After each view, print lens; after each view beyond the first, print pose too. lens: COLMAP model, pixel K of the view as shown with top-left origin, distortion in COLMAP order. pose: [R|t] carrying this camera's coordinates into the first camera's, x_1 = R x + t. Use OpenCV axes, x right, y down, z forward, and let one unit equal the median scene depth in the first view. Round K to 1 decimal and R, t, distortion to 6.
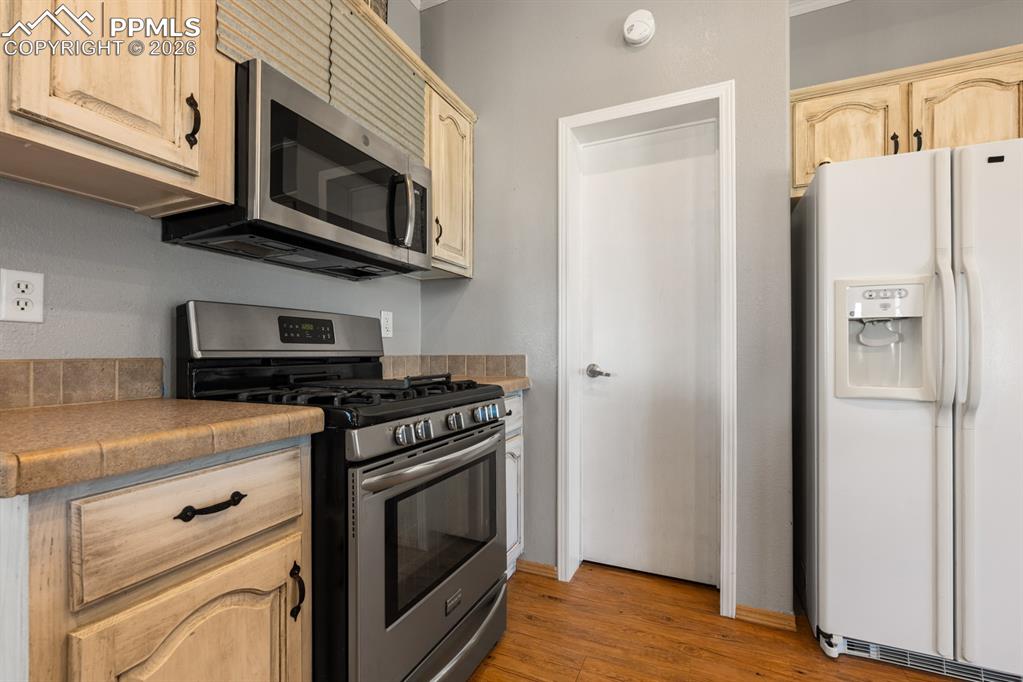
lens RADIAL K [[444.4, 0, 510.2], [0, 444.4, 347.9], [0, 0, 1]] dist [-0.001617, -0.000156]
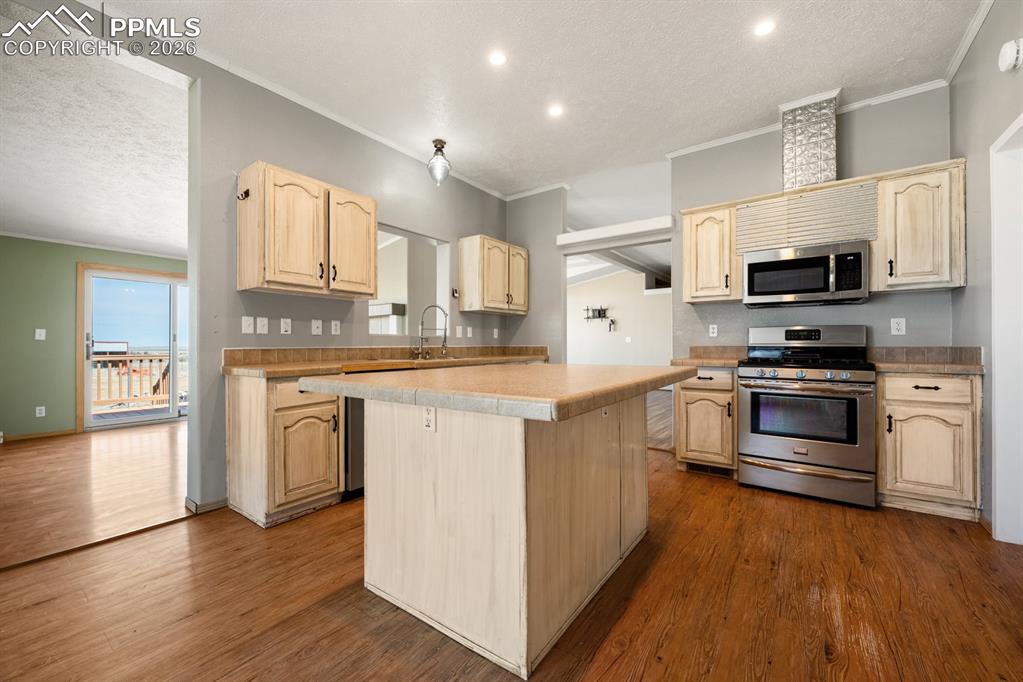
lens RADIAL K [[403.0, 0, 511.5], [0, 403.0, 341.0], [0, 0, 1]] dist [0.000302, 0.000039]
pose [[-0.208735, -0.006048, -0.977953, 1.870633], [0.007497, 0.999942, -0.007785, -0.002362], [0.977943, -0.008957, -0.208678, -0.034500]]
